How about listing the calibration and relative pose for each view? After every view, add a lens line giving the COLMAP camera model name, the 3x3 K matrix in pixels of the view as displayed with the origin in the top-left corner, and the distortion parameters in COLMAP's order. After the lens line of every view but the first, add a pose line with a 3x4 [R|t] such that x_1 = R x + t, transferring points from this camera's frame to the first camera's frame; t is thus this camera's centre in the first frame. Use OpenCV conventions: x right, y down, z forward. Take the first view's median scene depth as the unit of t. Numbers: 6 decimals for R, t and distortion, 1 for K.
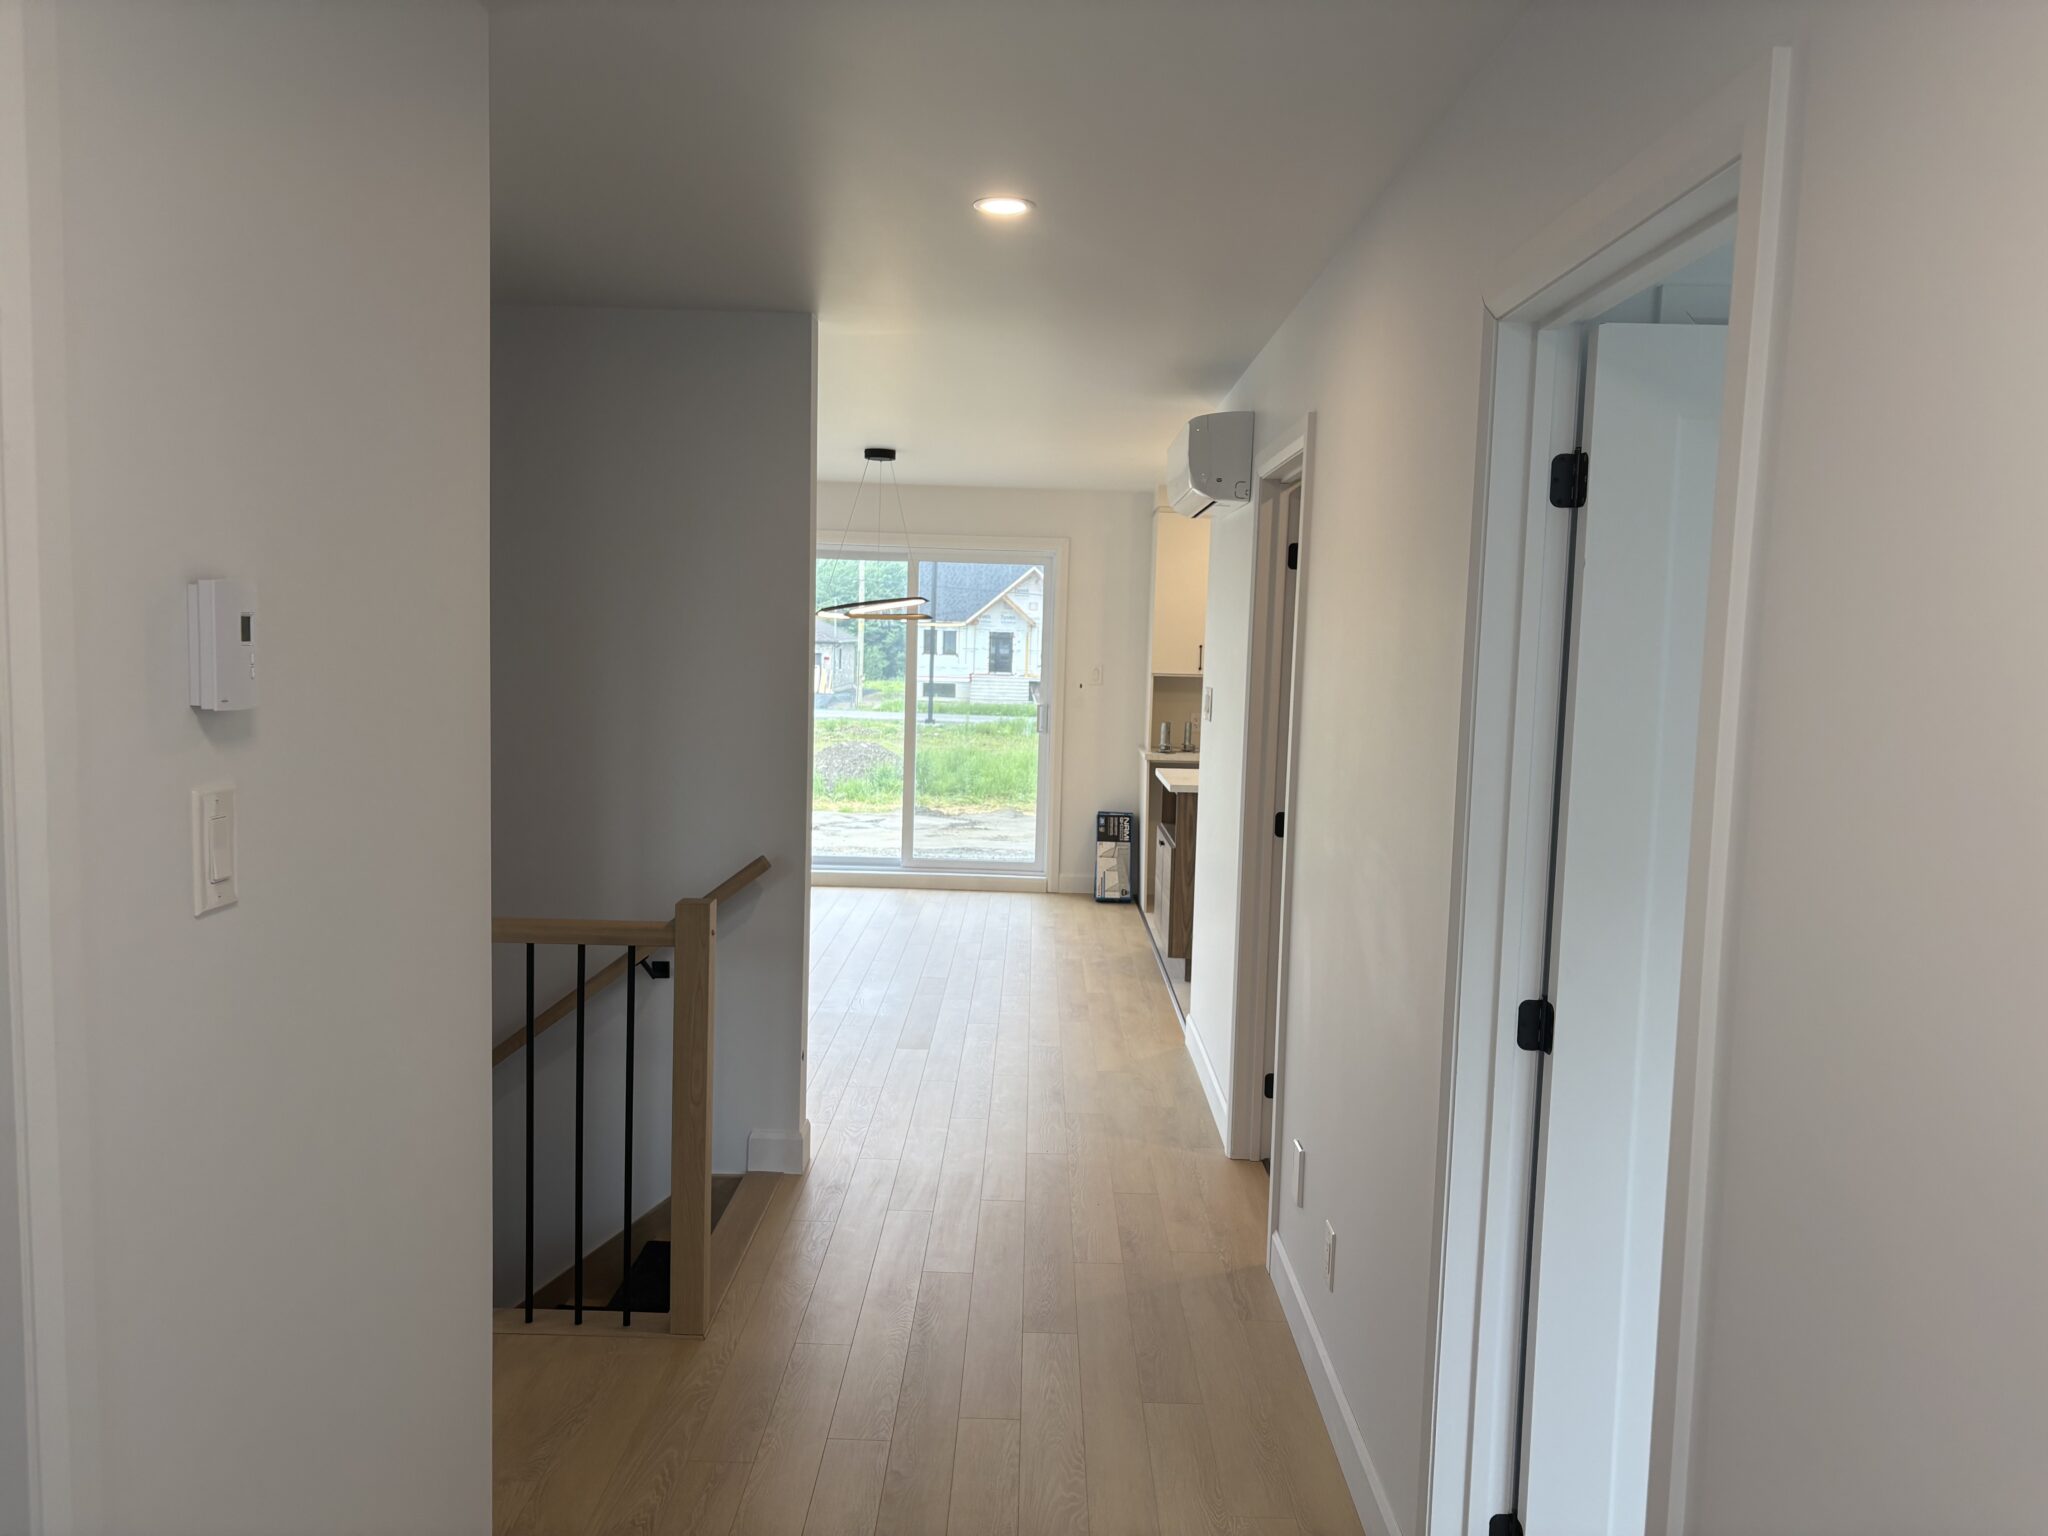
lens RADIAL K [[1538.0, 0, 1028.5], [0, 1538.0, 756.6], [0, 0, 1]] dist [0.183713, -0.460958]
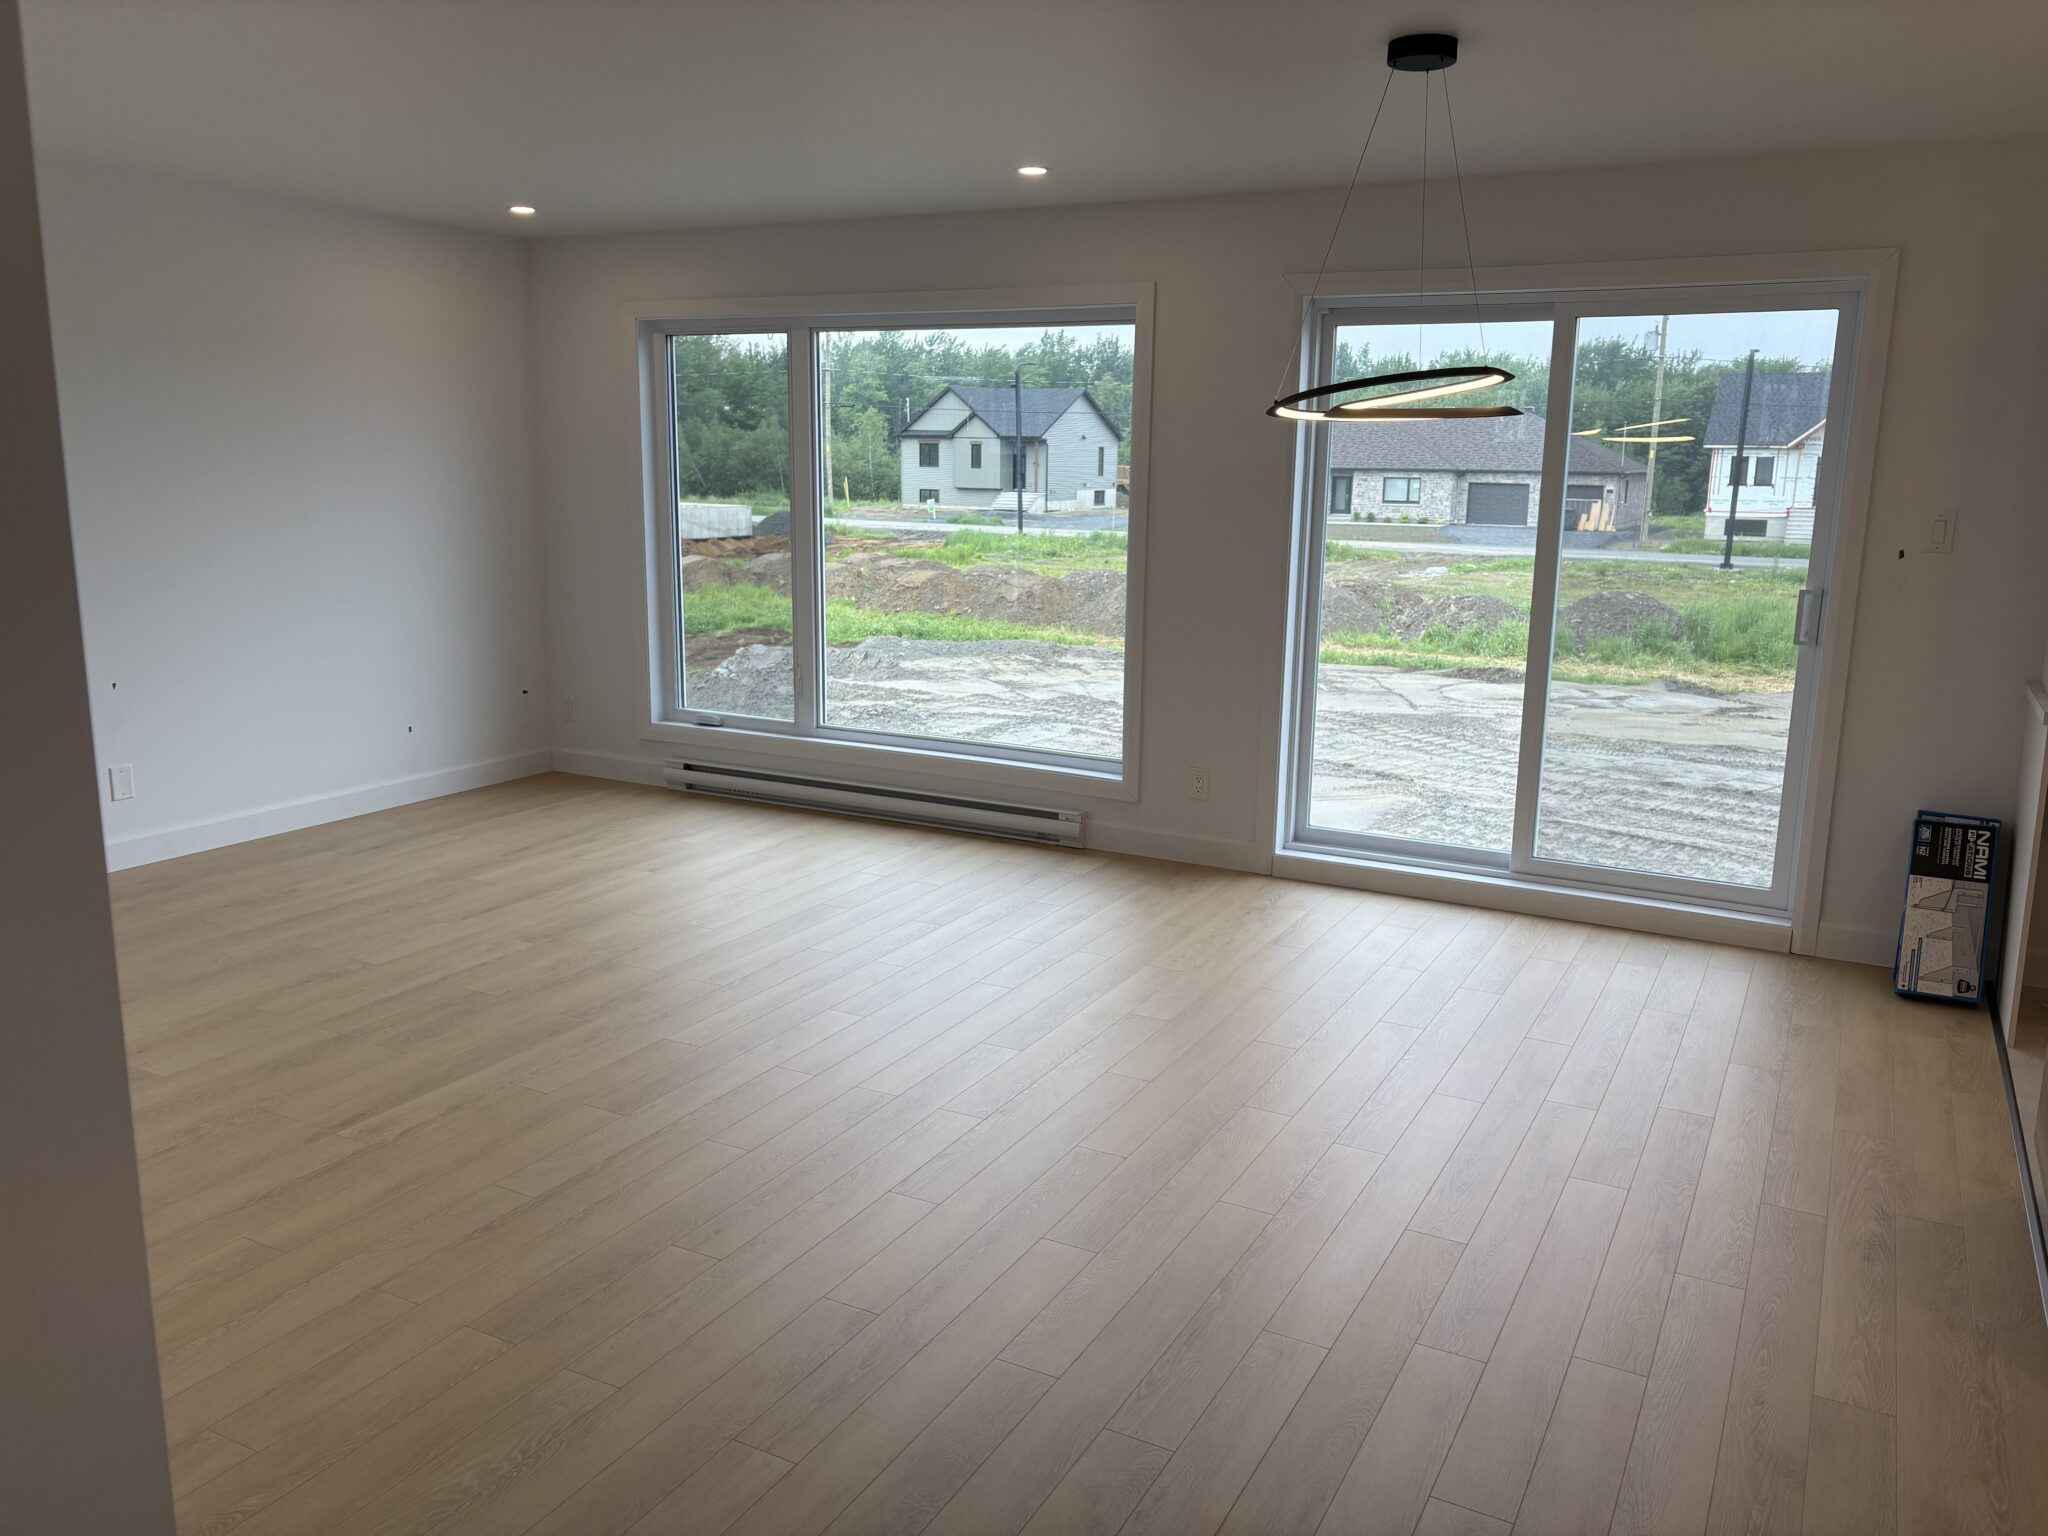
lens RADIAL K [[1547.7, 0, 1024.0], [0, 1547.7, 768.0], [0, 0, 1]] dist [0.036425, -0.036327]
pose [[0.881404, 0.075399, -0.466308, 0.005754], [-0.022931, 0.992844, 0.117193, -0.006998], [0.471807, -0.092602, 0.876826, 0.099273]]
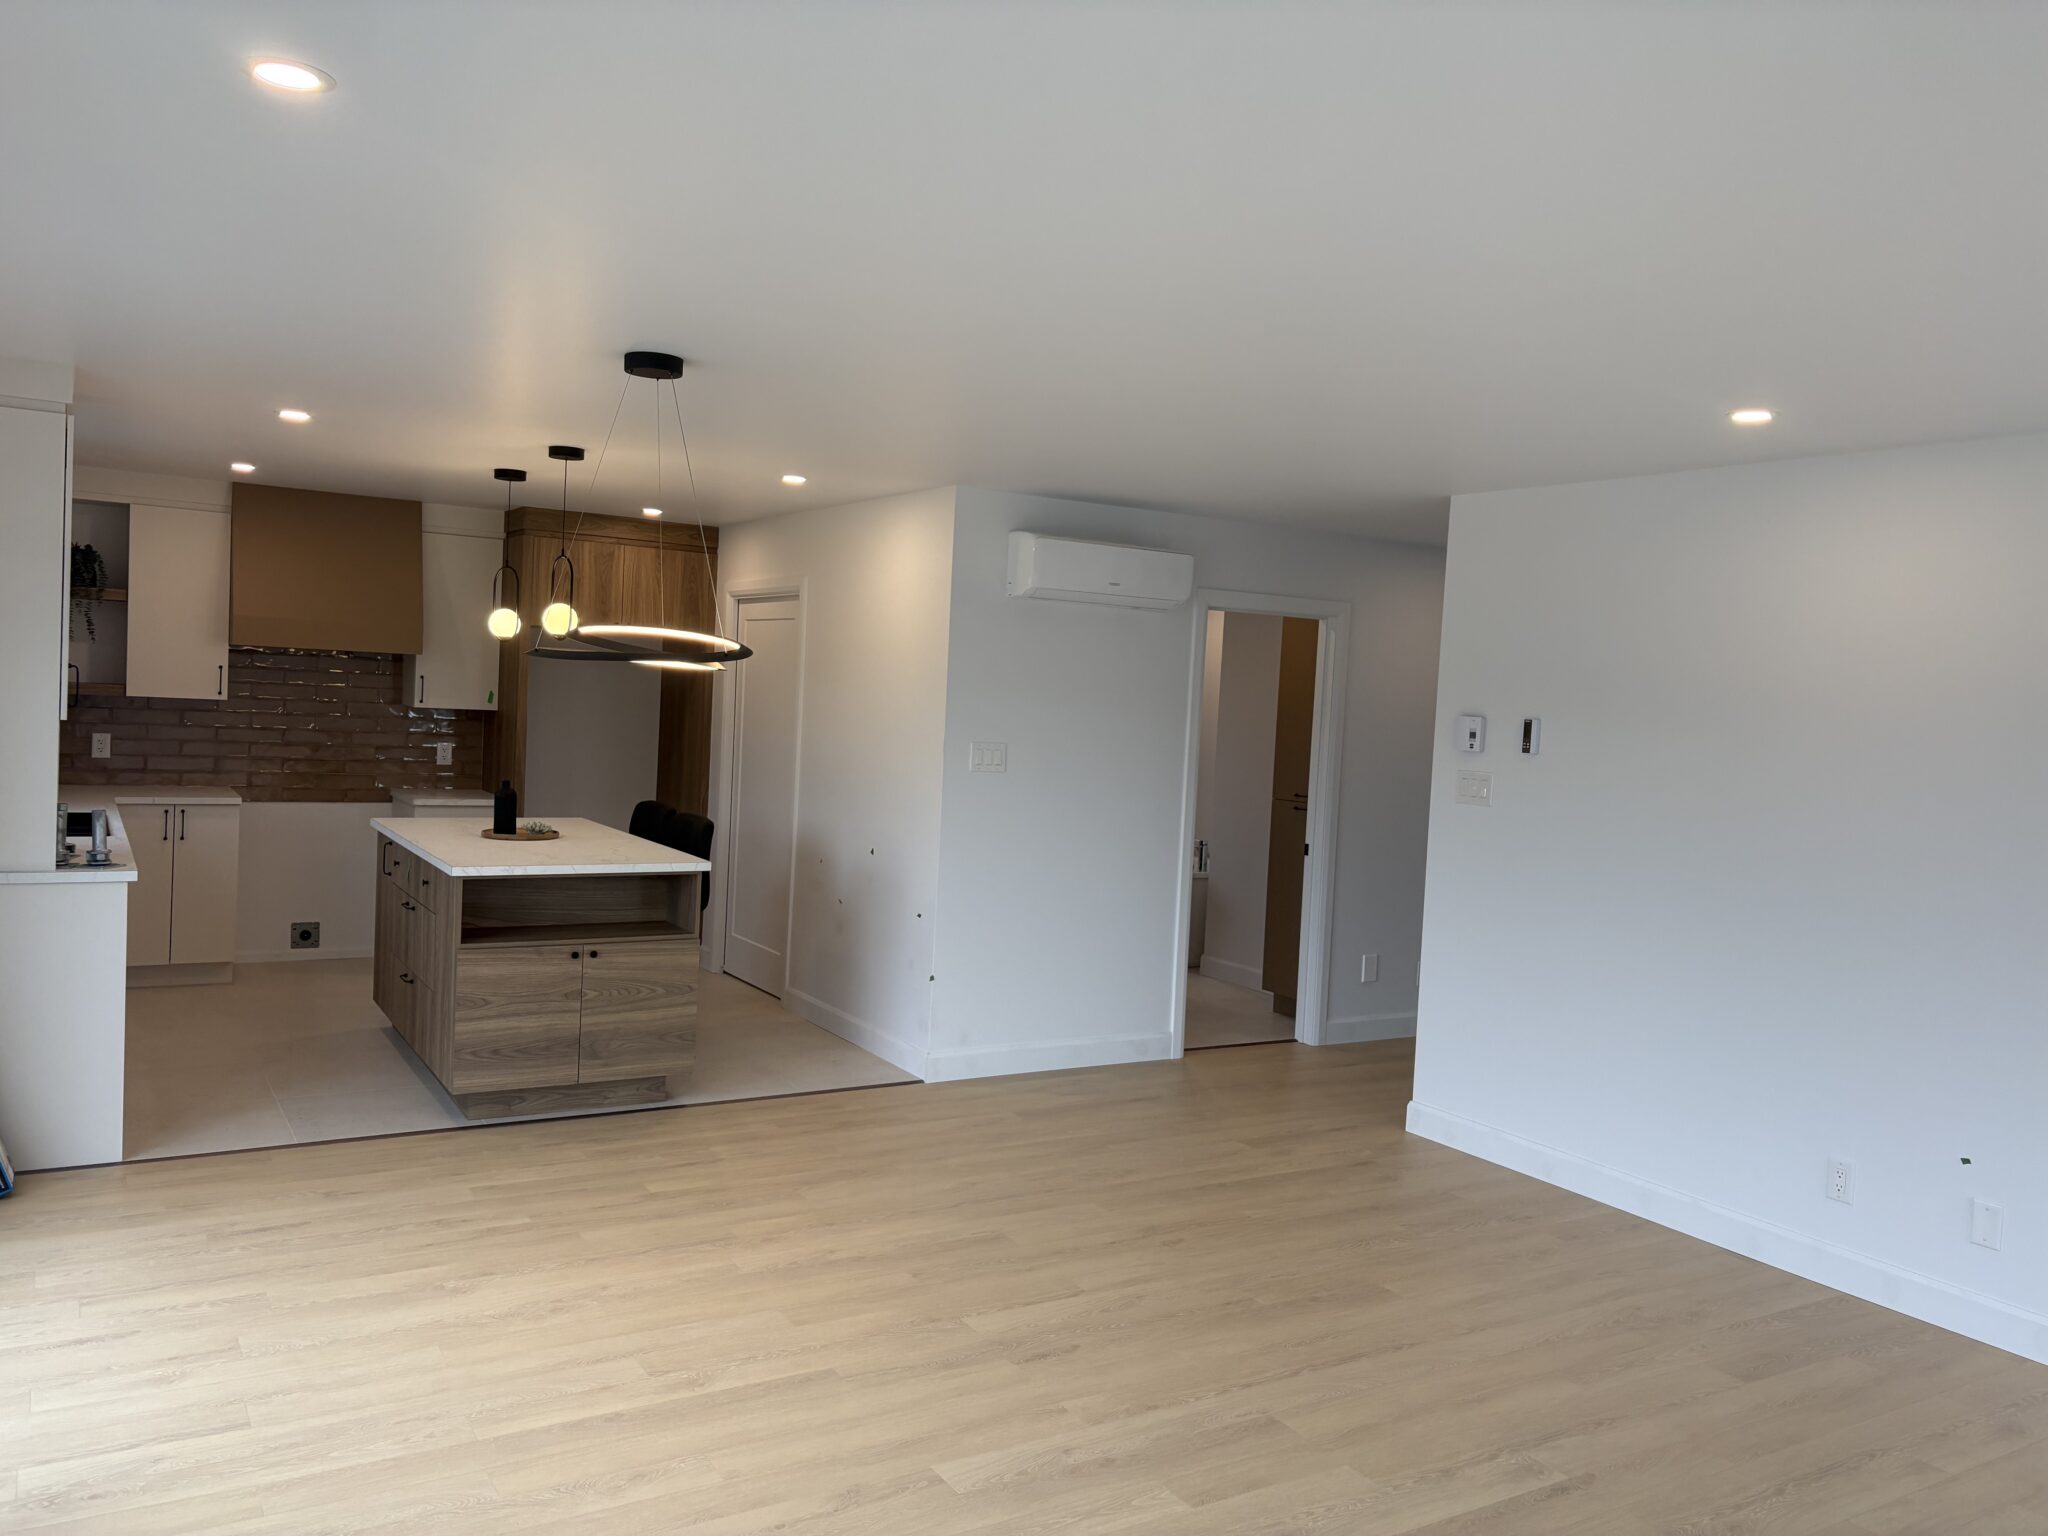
lens RADIAL K [[1547.7, 0, 1024.0], [0, 1547.7, 768.0], [0, 0, 1]] dist [0.036425, -0.036327]
pose [[-0.526592, -0.096104, 0.844669, -0.119982], [0.001316, 0.993496, 0.113857, -0.021858], [-0.850117, 0.061068, -0.523041, 0.222444]]
